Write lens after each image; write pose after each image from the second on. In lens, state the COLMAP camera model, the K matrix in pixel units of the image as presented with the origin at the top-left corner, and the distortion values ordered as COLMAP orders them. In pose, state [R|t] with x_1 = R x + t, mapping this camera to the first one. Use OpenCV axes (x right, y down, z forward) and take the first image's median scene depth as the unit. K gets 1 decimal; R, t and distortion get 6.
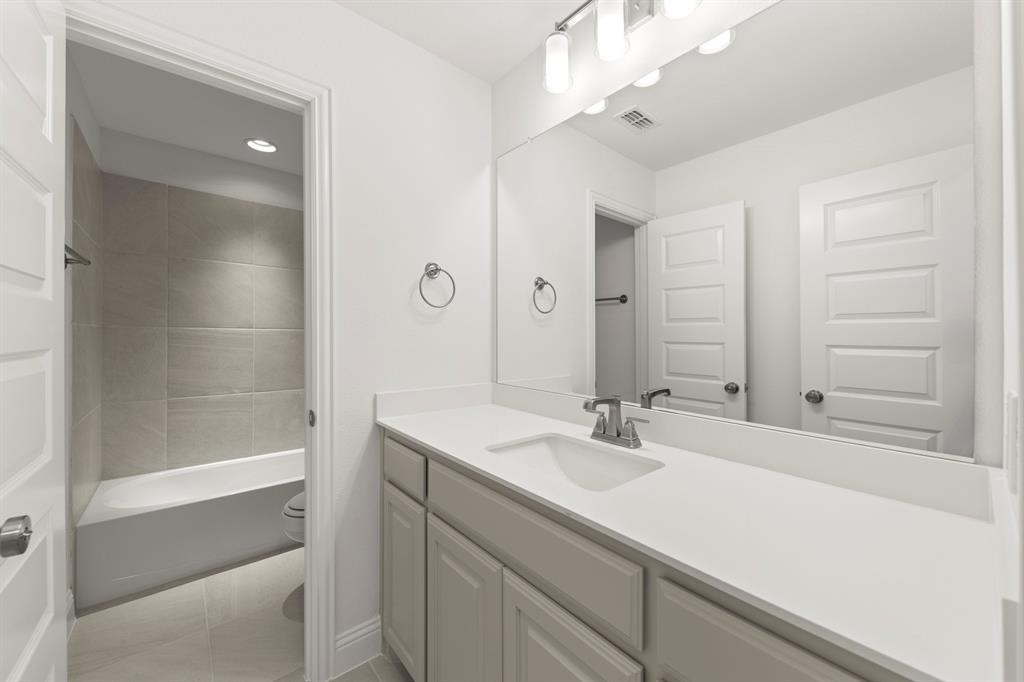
lens RADIAL K [[392.4, 0, 512.0], [0, 392.4, 341.0], [0, 0, 1]] dist [0.000757, -0.000047]
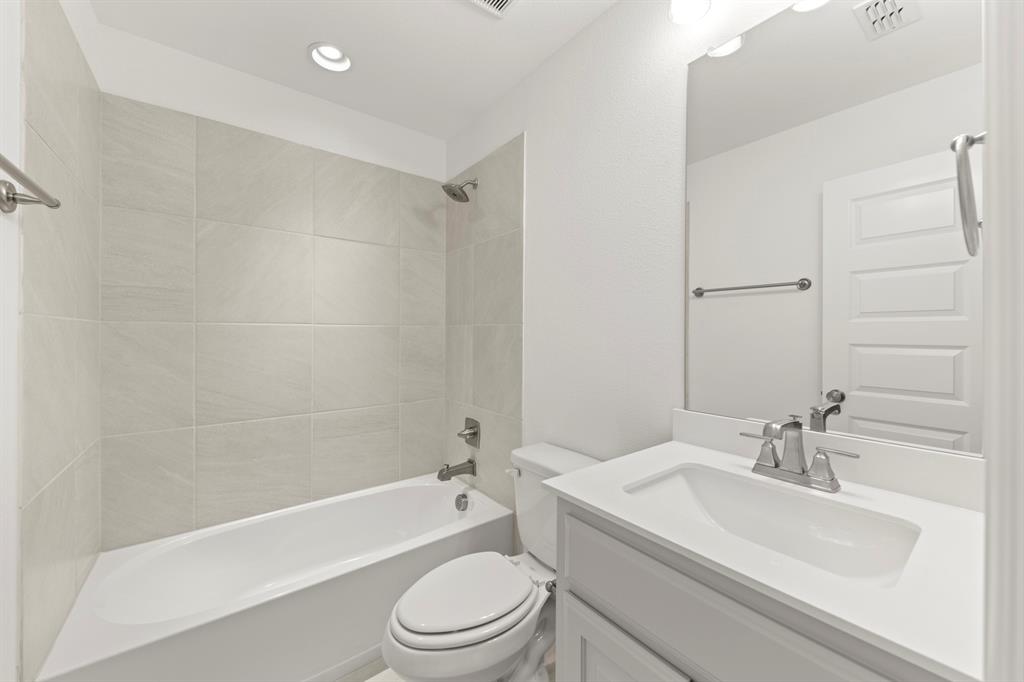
lens RADIAL K [[379.7, 0, 517.2], [0, 379.7, 338.2], [0, 0, 1]] dist [-0.002377, -0.000194]
pose [[0.999320, 0.000446, -0.036877, -0.218898], [-0.000571, 0.999994, -0.003376, -0.003831], [0.036876, 0.003395, 0.999314, 0.266092]]
